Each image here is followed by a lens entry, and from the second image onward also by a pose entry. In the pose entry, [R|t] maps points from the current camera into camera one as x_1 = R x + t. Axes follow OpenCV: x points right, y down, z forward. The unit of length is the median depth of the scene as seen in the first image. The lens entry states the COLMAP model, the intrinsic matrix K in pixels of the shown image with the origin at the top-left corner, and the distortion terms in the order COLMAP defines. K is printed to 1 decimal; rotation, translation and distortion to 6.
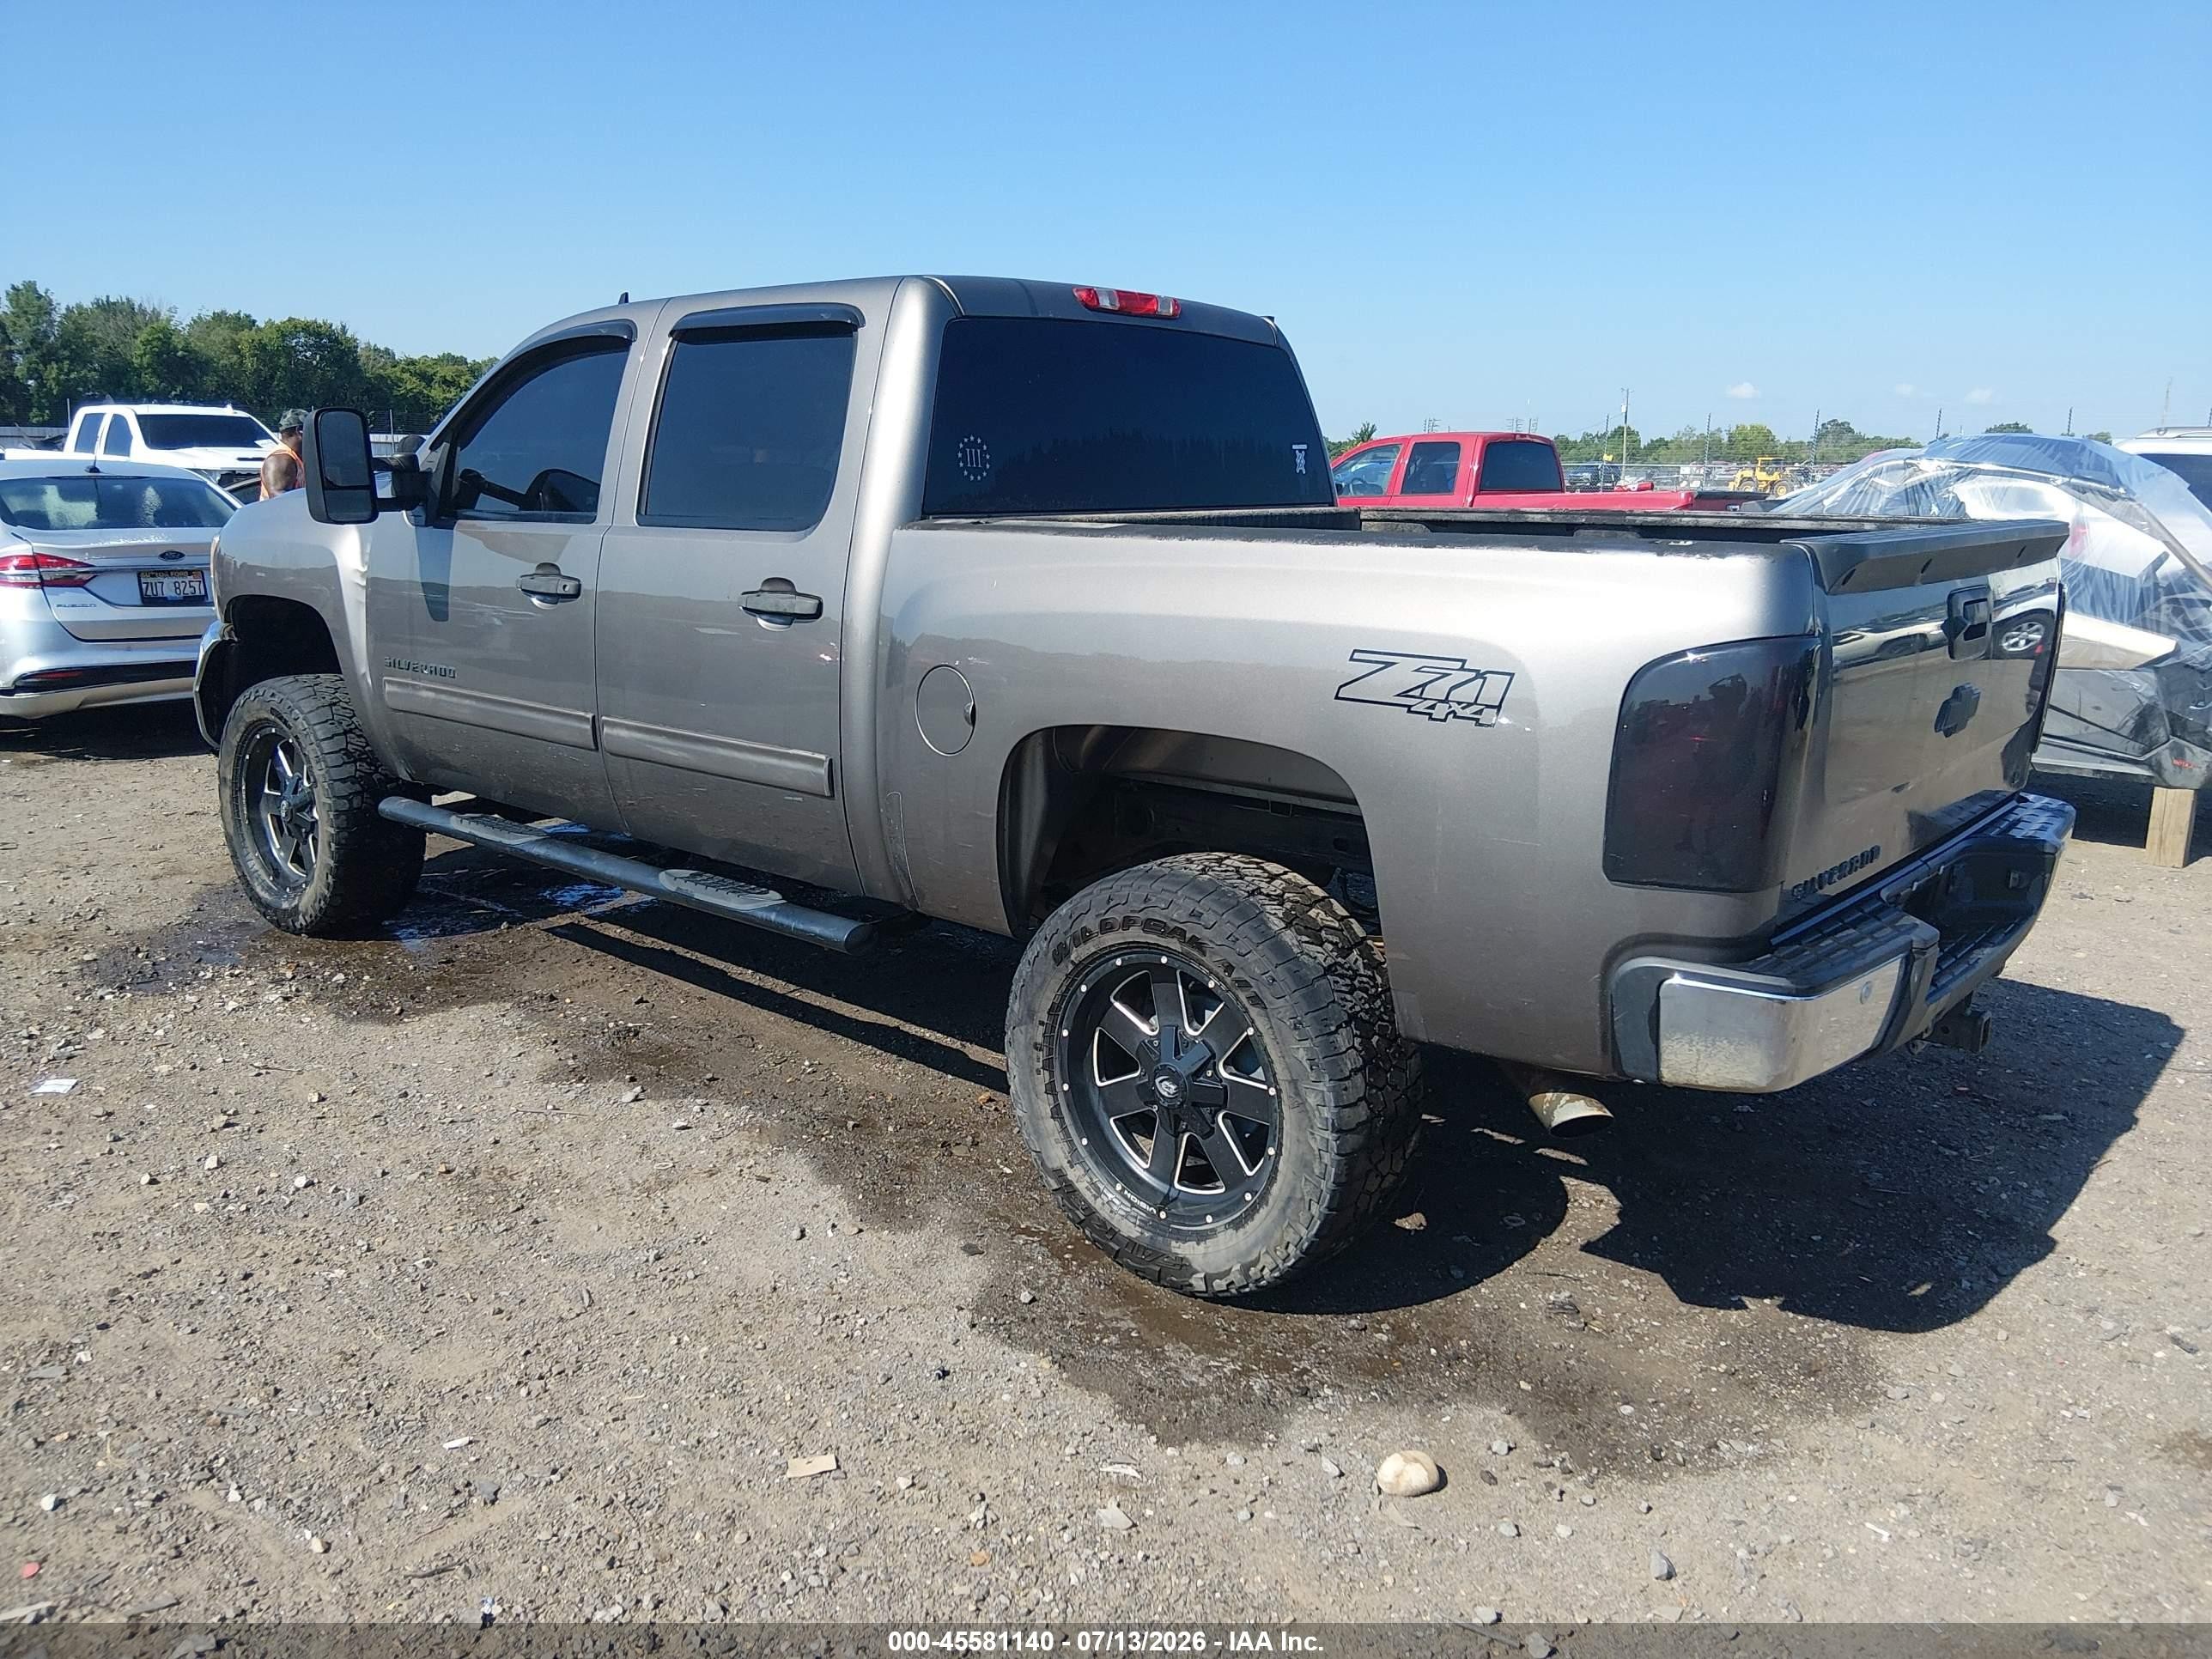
lens RADIAL K [[1676.1, 0, 1100.7], [0, 1676.1, 848.3], [0, 0, 1]] dist [0.077862, -0.125389]
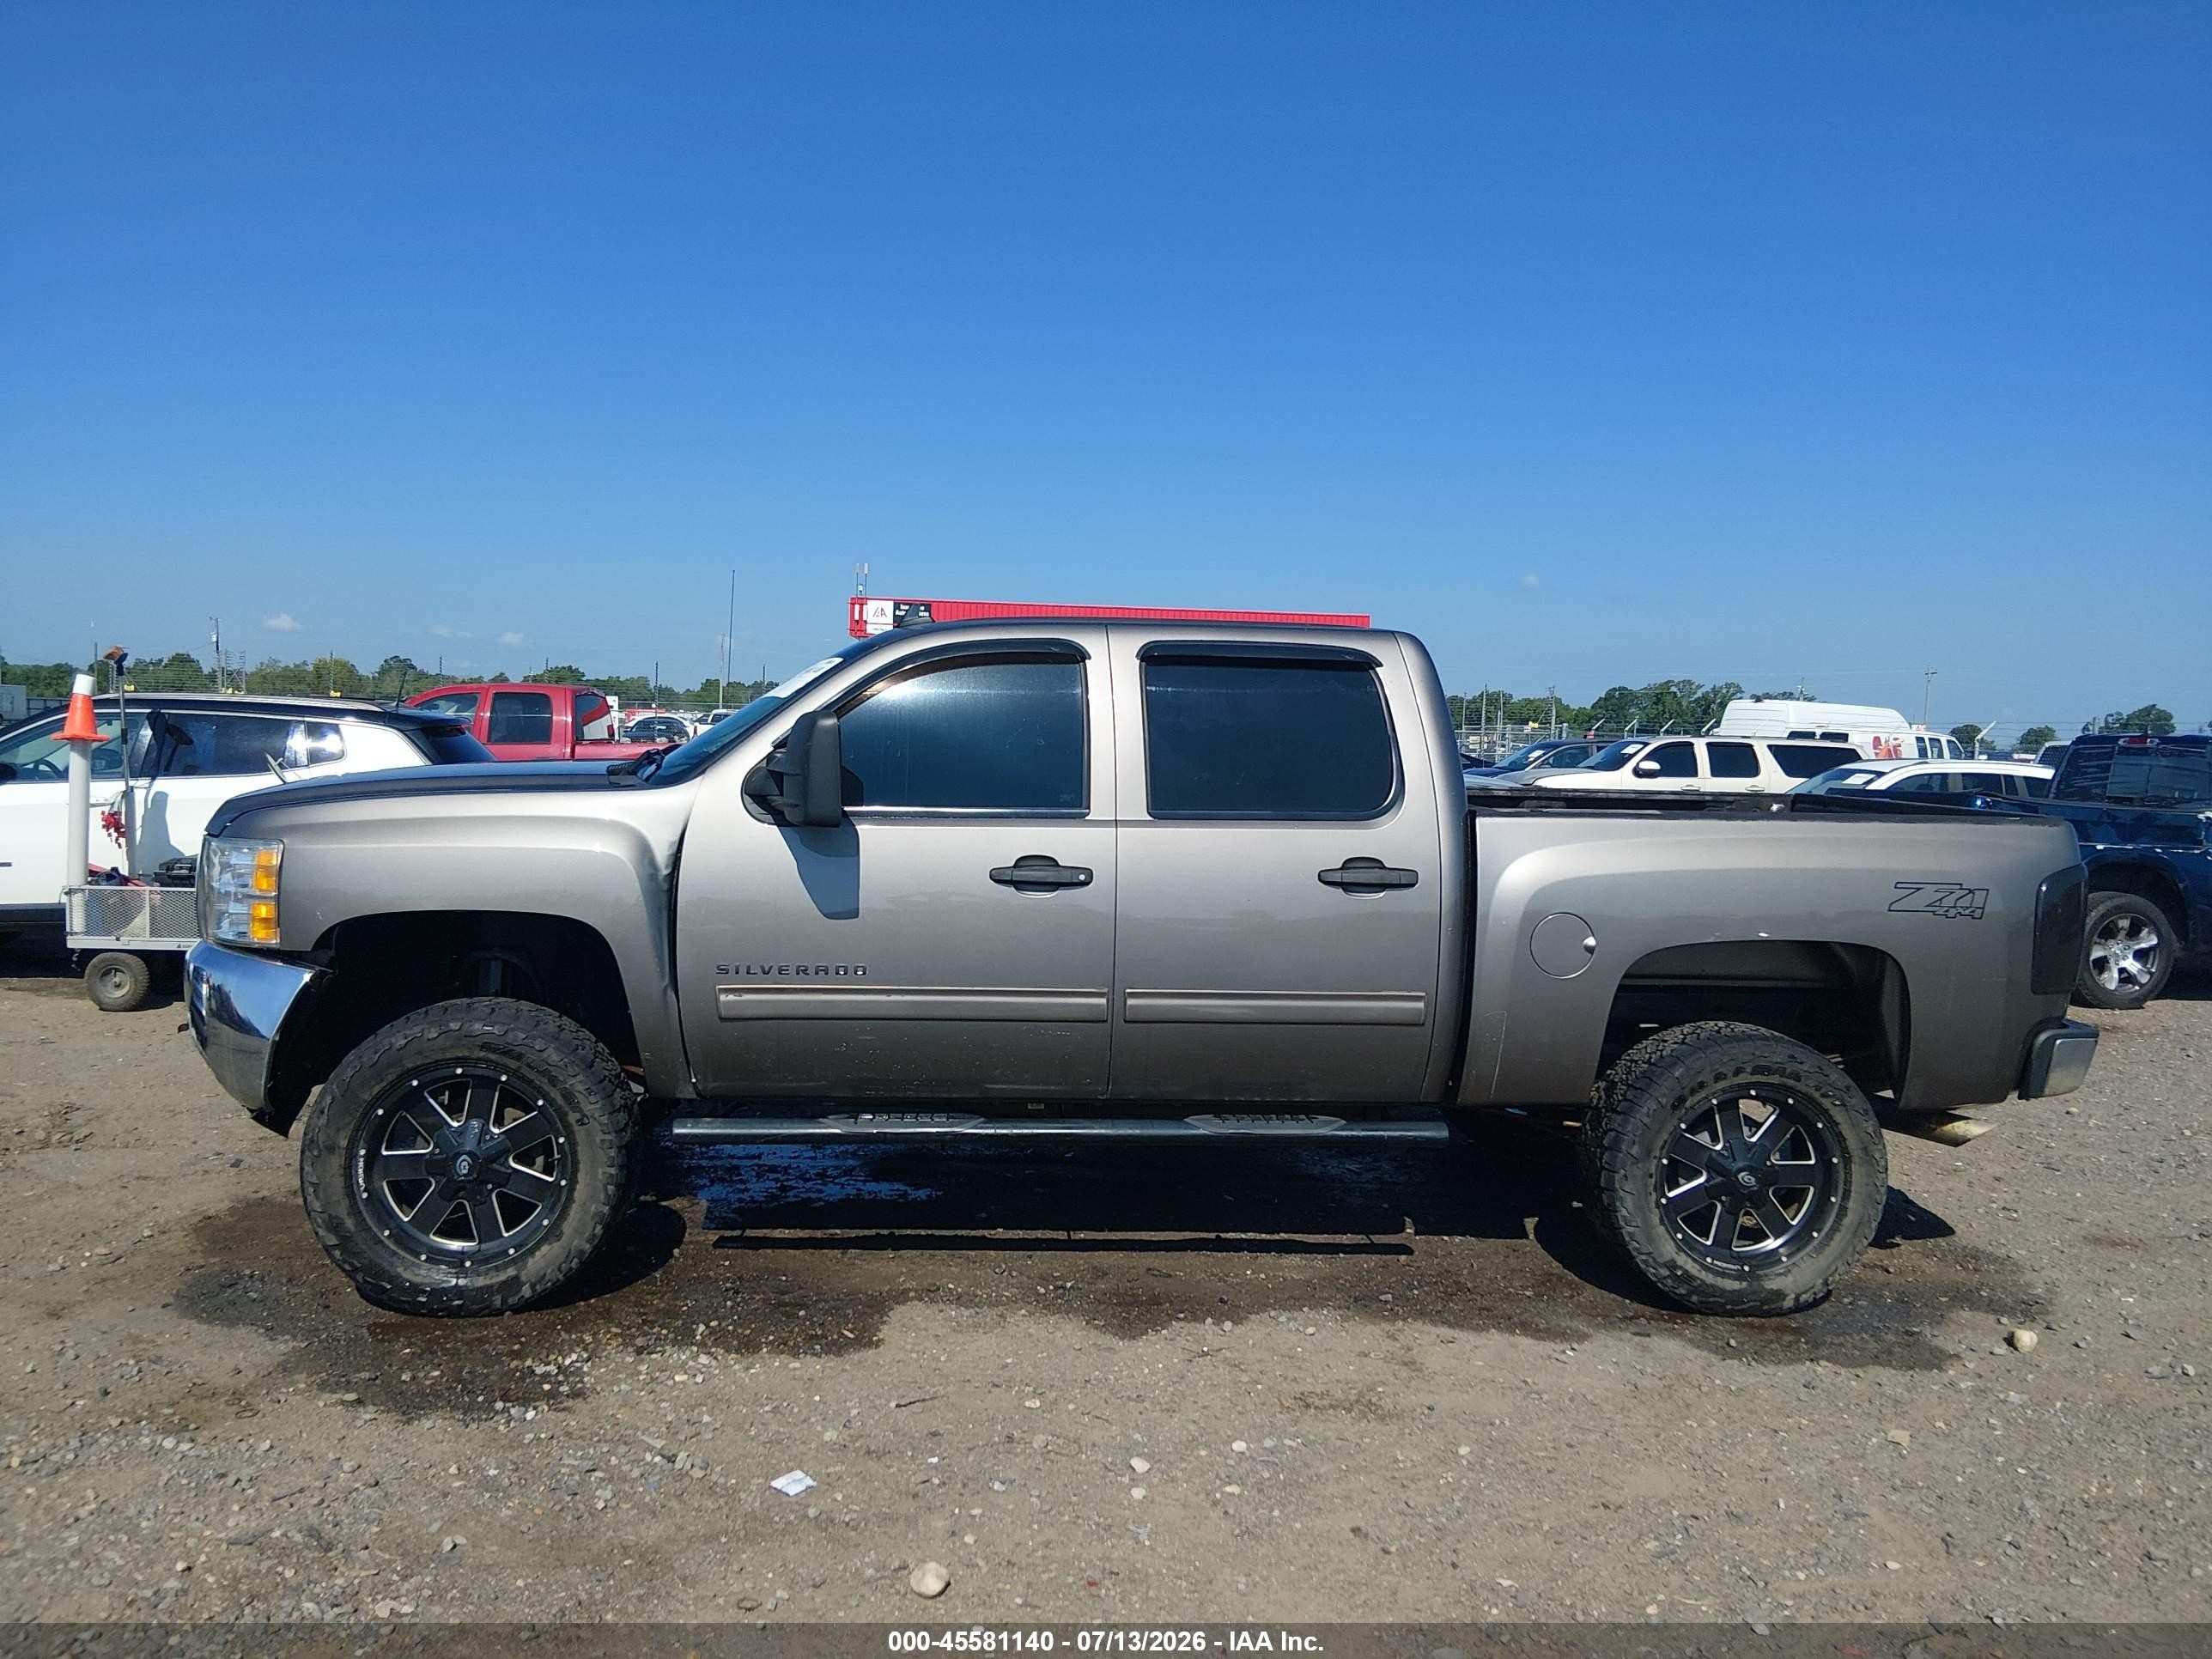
lens RADIAL K [[1682.2, 0, 1071.6], [0, 1682.2, 861.9], [0, 0, 1]] dist [0.076112, -0.145466]
pose [[0.698665, -0.052417, 0.713526, -1.123681], [0.141241, 0.987790, -0.065735, -0.095867], [-0.701368, 0.146706, 0.697538, 0.249298]]
